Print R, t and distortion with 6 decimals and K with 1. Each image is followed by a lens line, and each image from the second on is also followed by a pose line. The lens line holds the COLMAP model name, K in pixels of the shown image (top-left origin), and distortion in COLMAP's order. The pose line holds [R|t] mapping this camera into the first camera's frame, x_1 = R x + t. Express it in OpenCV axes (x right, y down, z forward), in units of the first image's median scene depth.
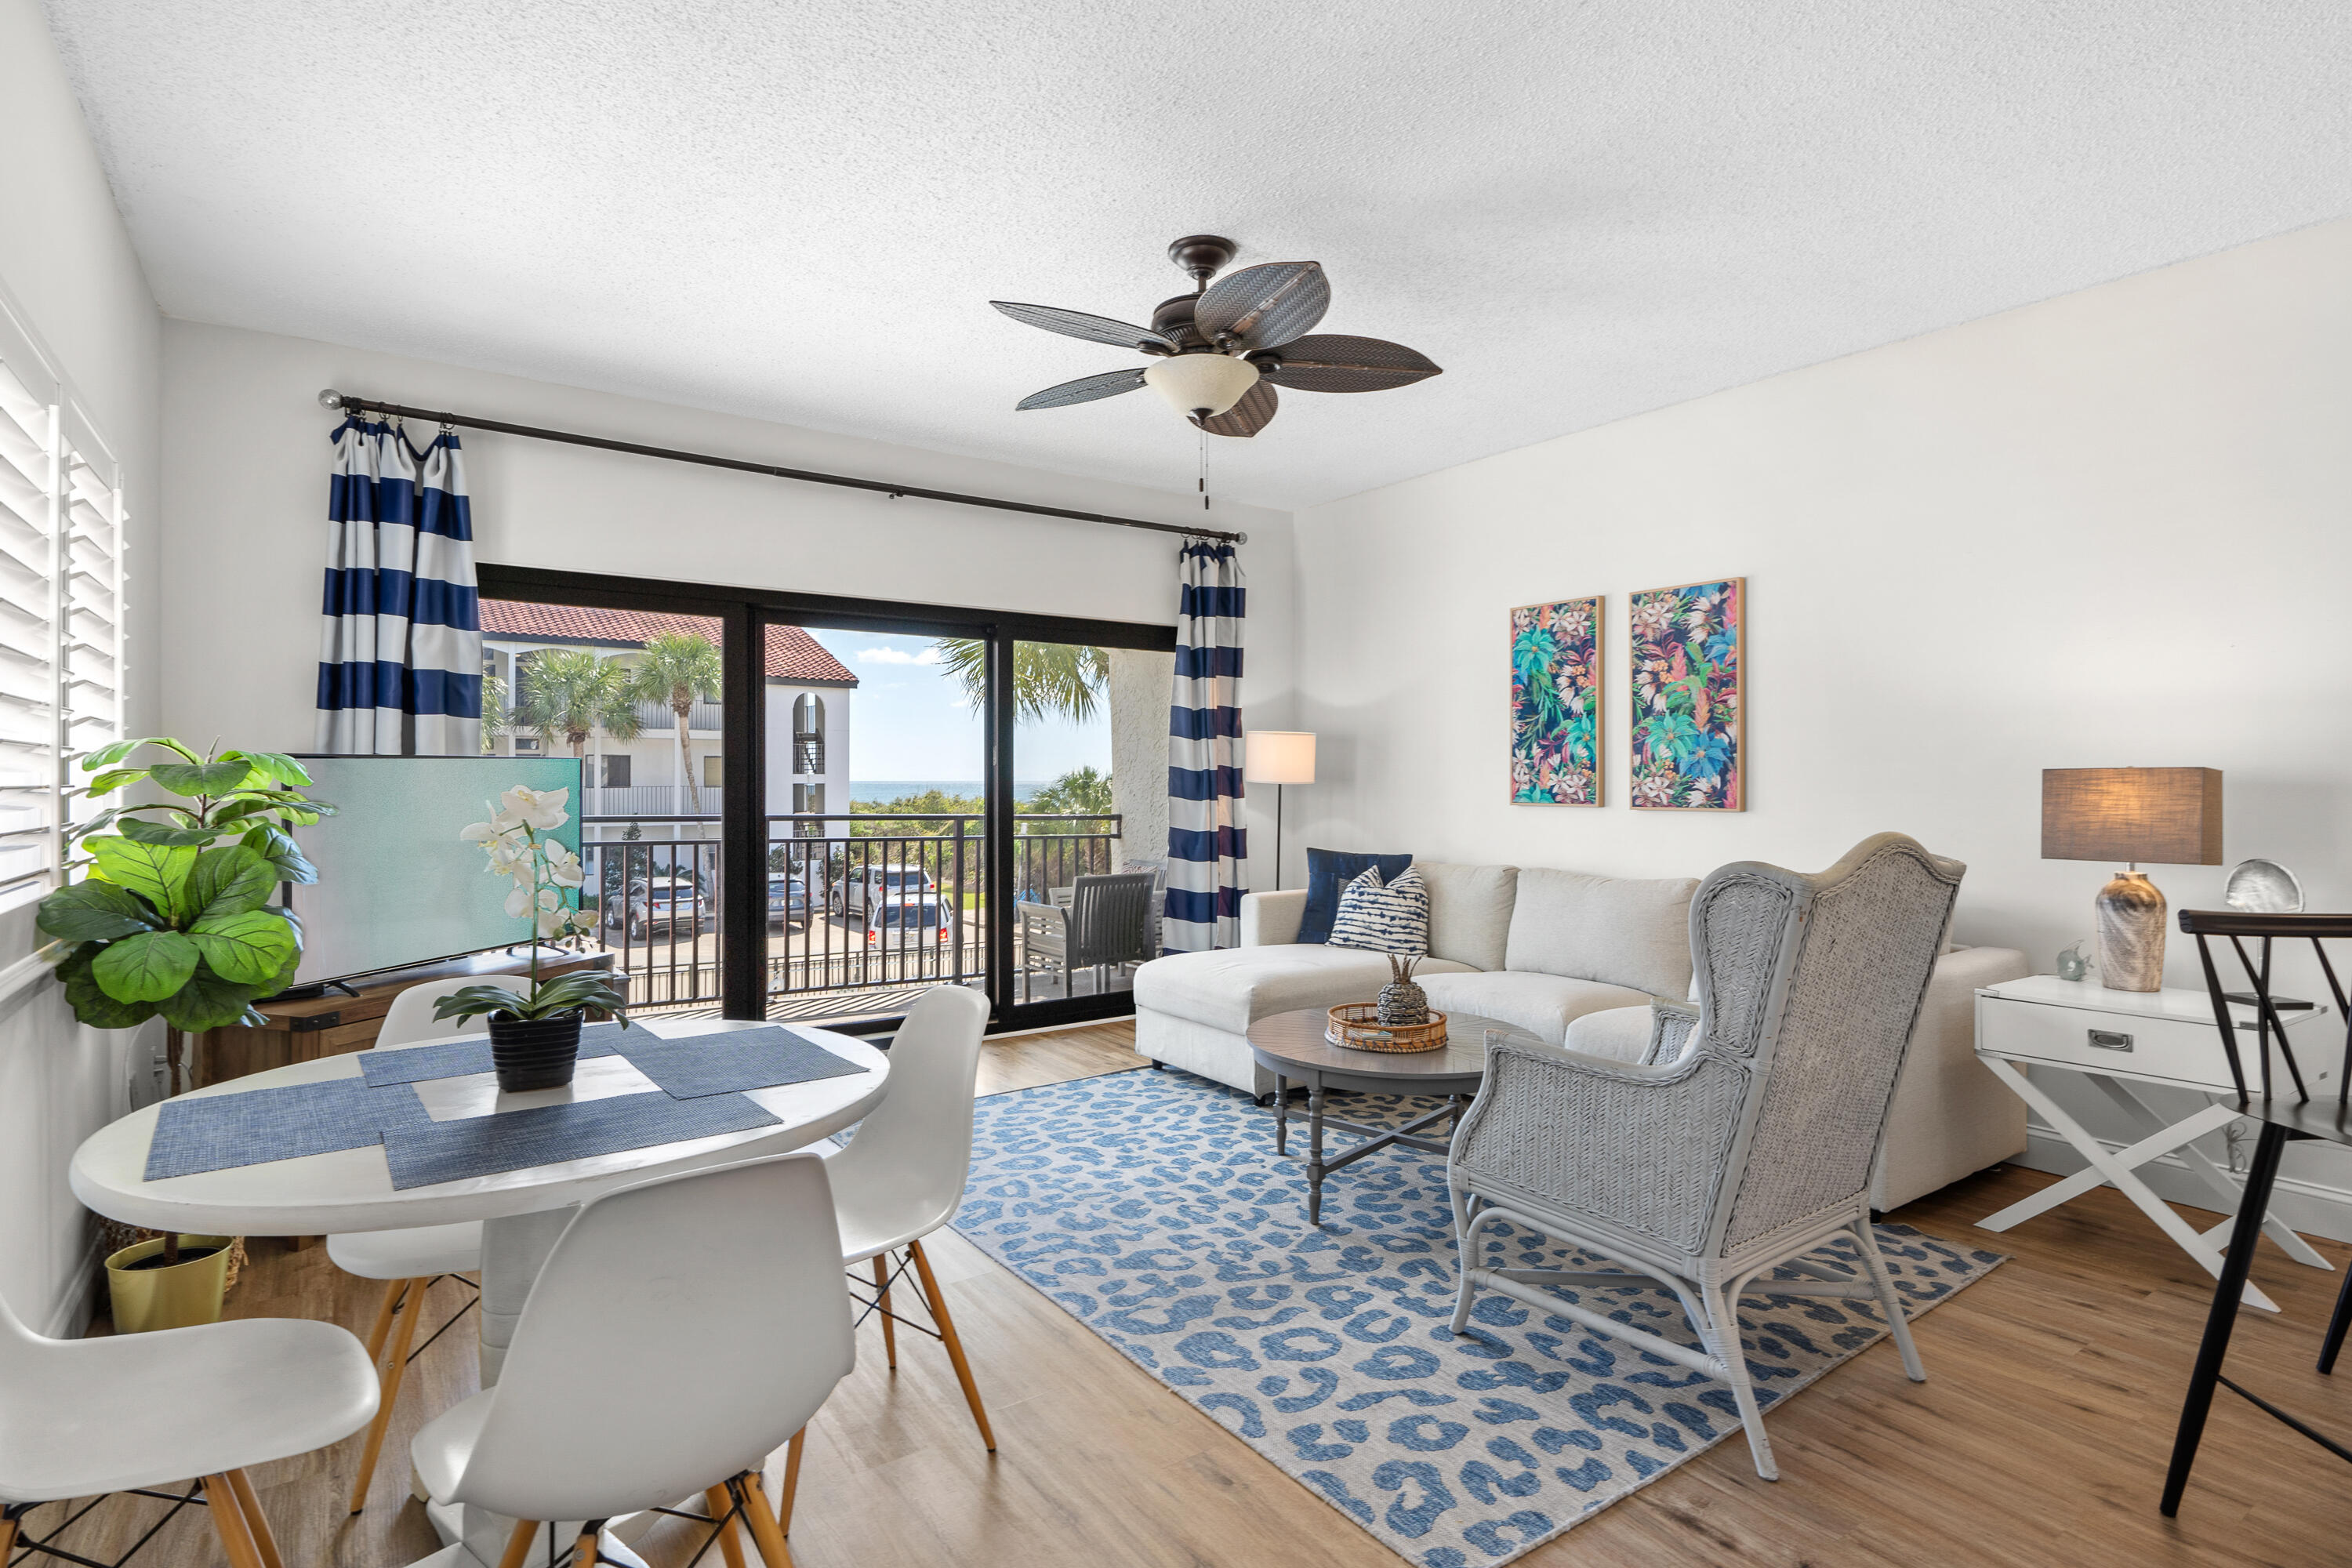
lens RADIAL K [[1174.9, 0, 1167.4], [0, 1174.9, 781.3], [0, 0, 1]] dist [-0.005246, 0.004389]
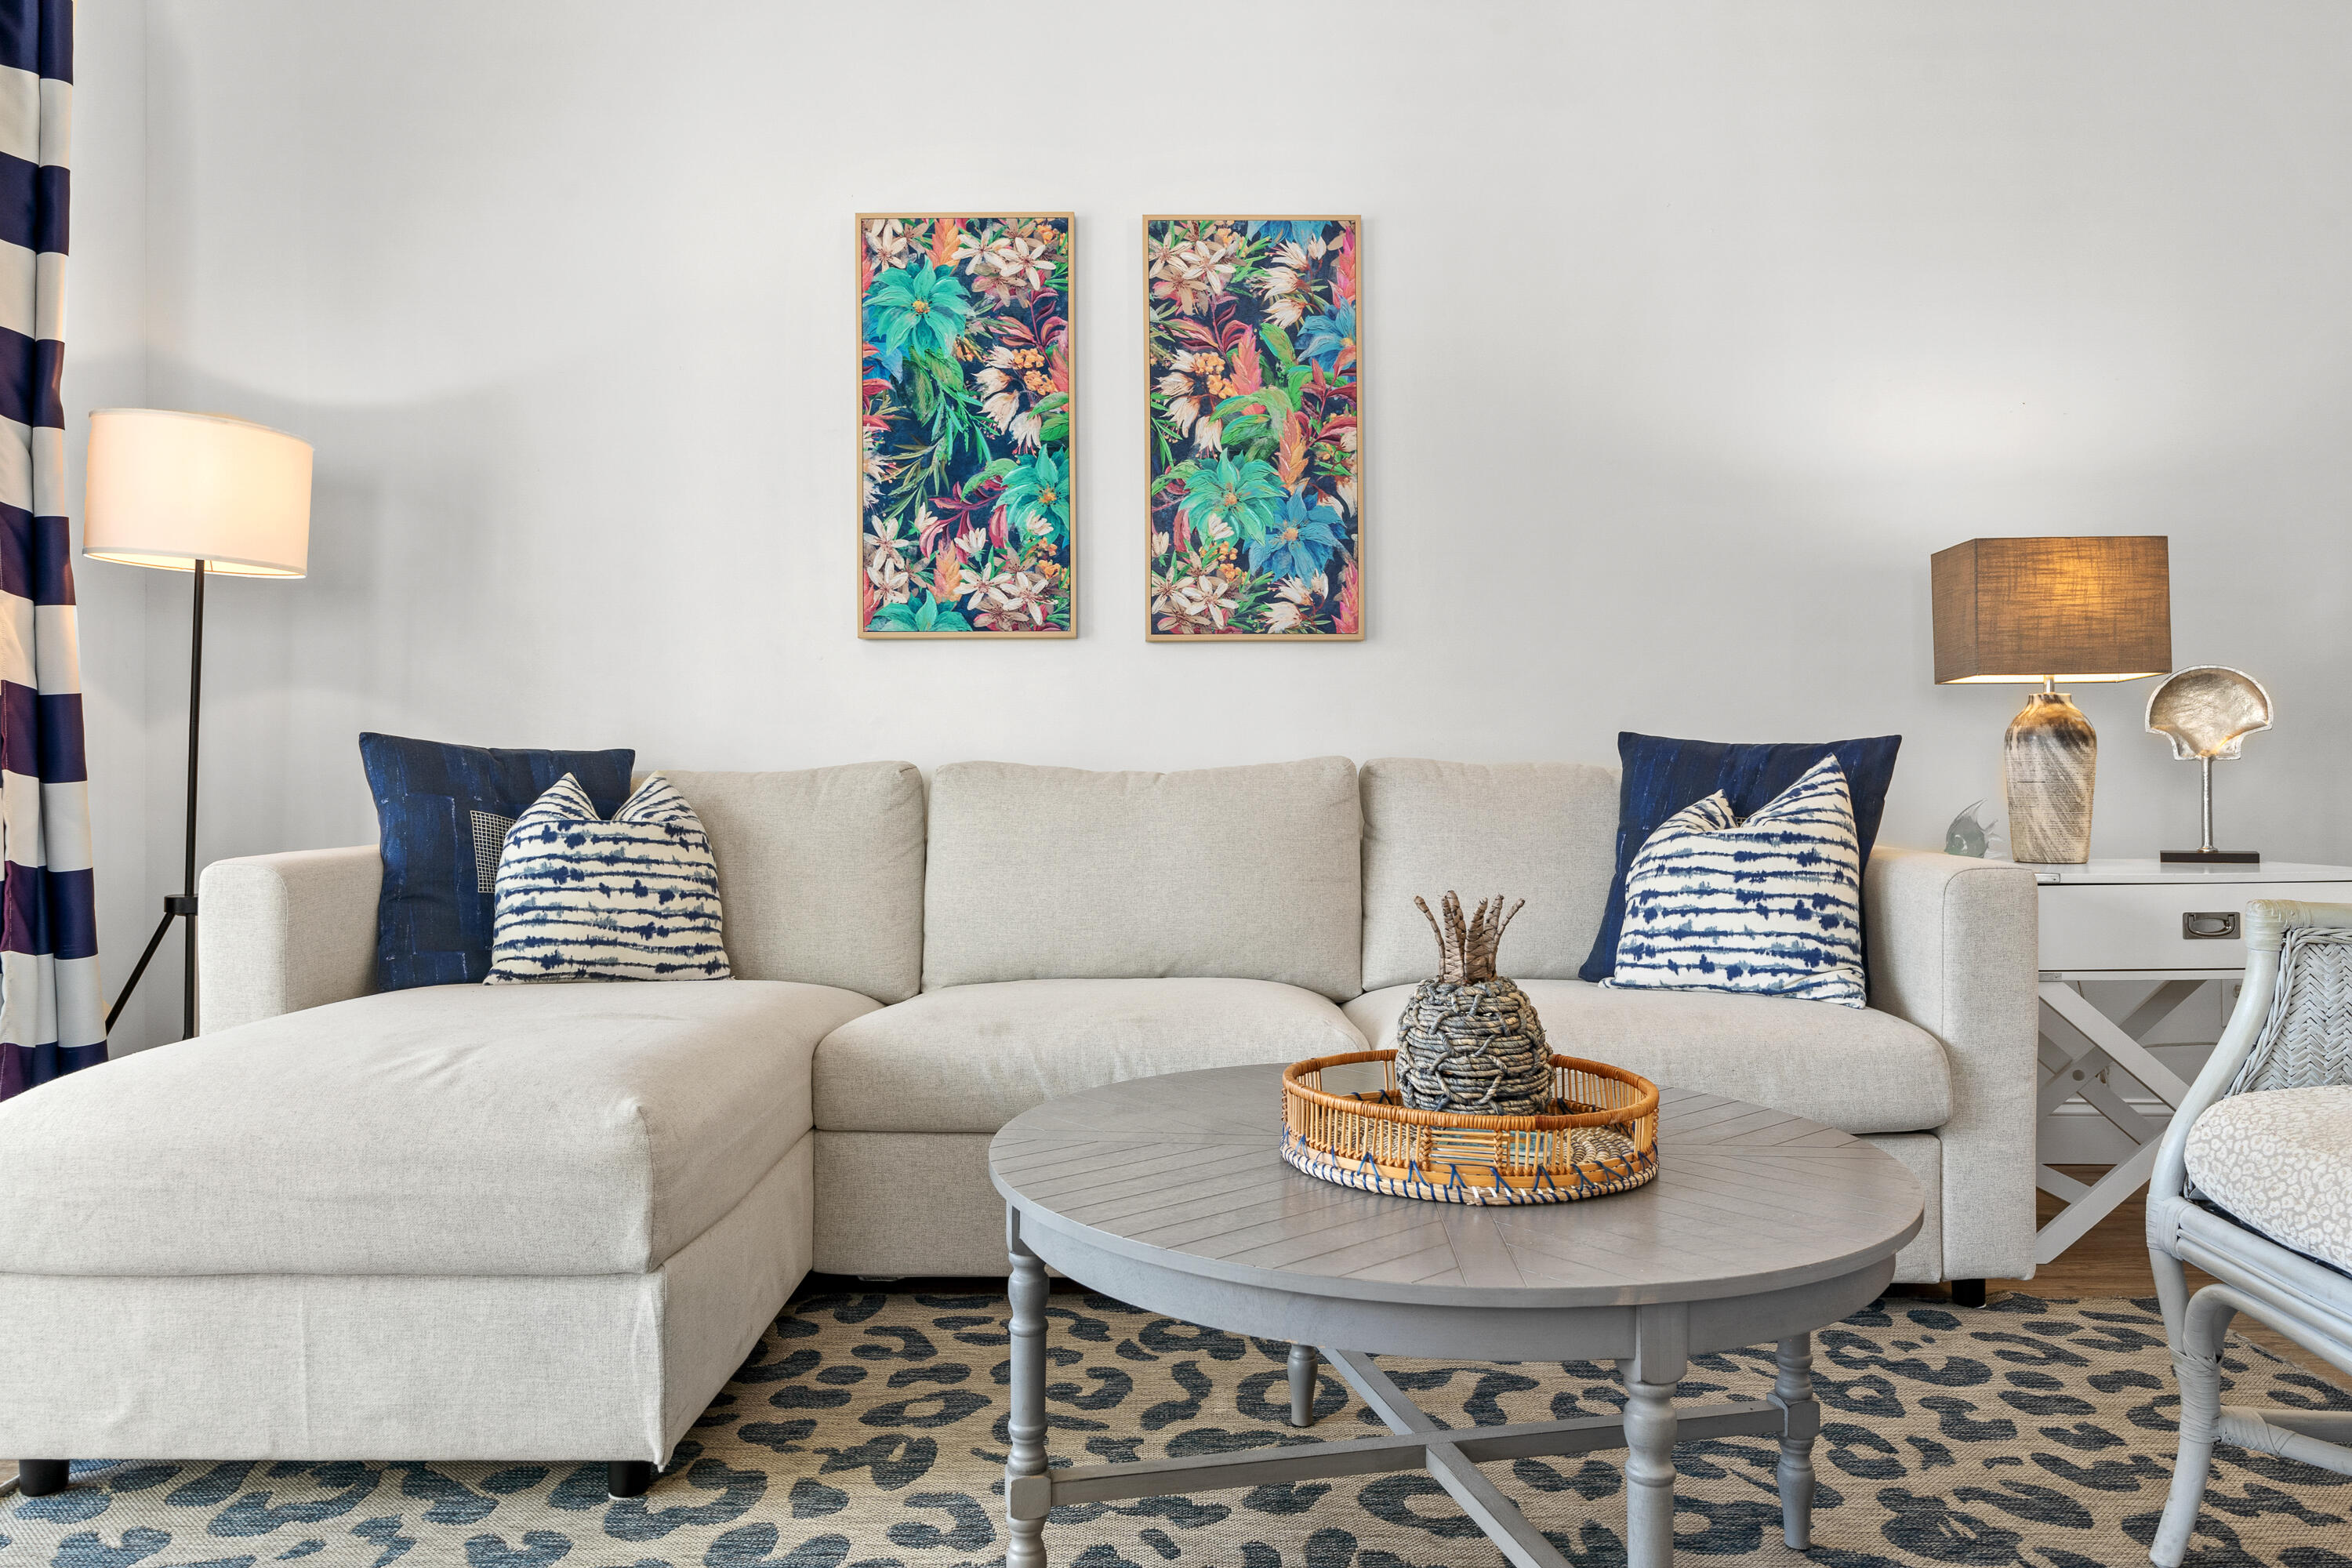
lens RADIAL K [[1581.0, 0, 1168.1], [0, 1581.0, 777.1], [0, 0, 1]] dist [0.000666, 0.000719]
pose [[0.582375, -0.002923, 0.812915, -0.170229], [0.004525, 0.999990, 0.000353, 0.089197], [-0.812908, 0.003473, 0.582382, 0.634190]]
